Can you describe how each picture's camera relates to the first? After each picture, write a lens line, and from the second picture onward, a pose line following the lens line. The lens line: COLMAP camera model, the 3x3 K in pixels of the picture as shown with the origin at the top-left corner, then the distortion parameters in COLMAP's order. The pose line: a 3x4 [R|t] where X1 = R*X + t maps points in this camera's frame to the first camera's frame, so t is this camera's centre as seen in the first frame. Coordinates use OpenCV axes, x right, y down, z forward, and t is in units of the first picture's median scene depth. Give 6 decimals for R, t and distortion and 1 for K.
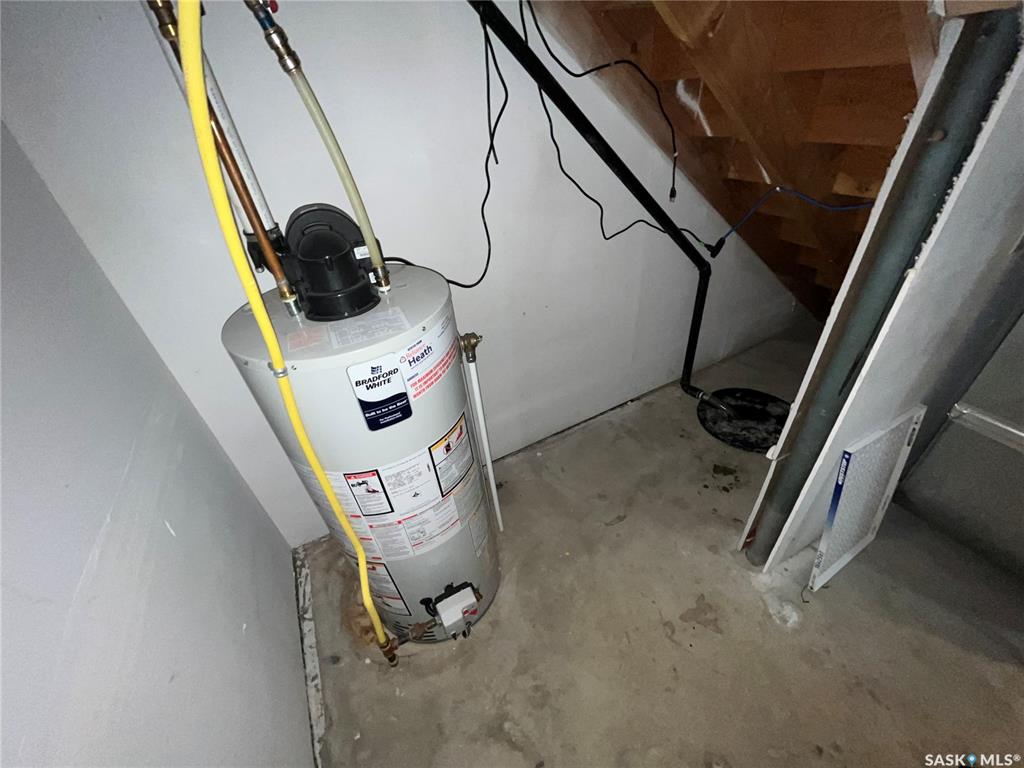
lens RADIAL K [[417.2, 0, 511.3], [0, 417.2, 384.4], [0, 0, 1]] dist [-0.001723, -0.000163]
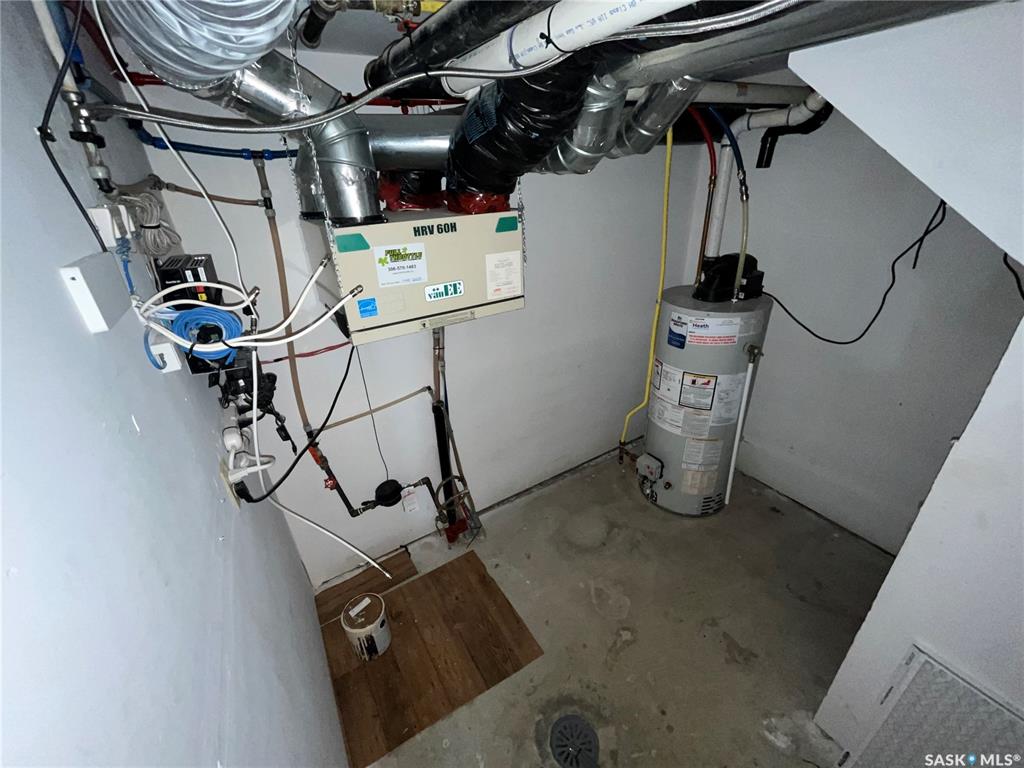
lens RADIAL K [[417.2, 0, 511.3], [0, 417.2, 384.4], [0, 0, 1]] dist [-0.001723, -0.000163]
pose [[0.058190, 0.516027, -0.854594, 1.448916], [-0.549082, 0.731474, 0.404296, -0.153662], [0.833740, 0.445716, 0.325906, -0.311060]]
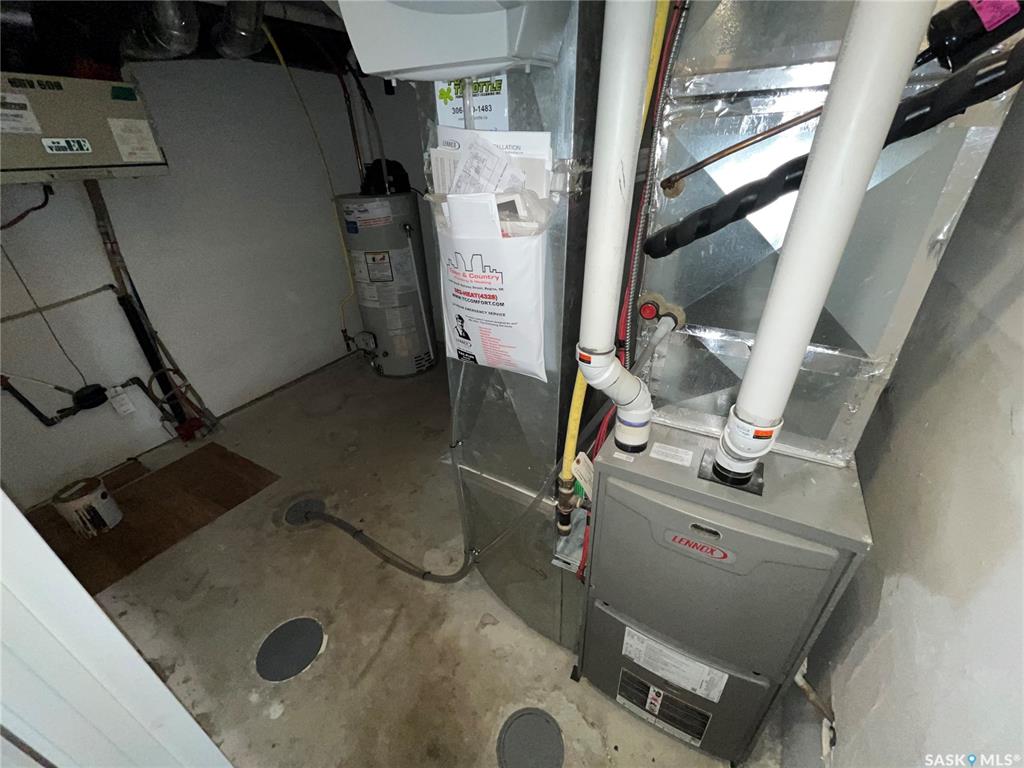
lens RADIAL K [[417.2, 0, 511.3], [0, 417.2, 384.4], [0, 0, 1]] dist [-0.001723, -0.000163]
pose [[0.521269, 0.470145, -0.712210, 2.404768], [-0.506264, 0.842209, 0.185424, -0.095529], [0.687005, 0.263910, 0.677034, 0.087945]]
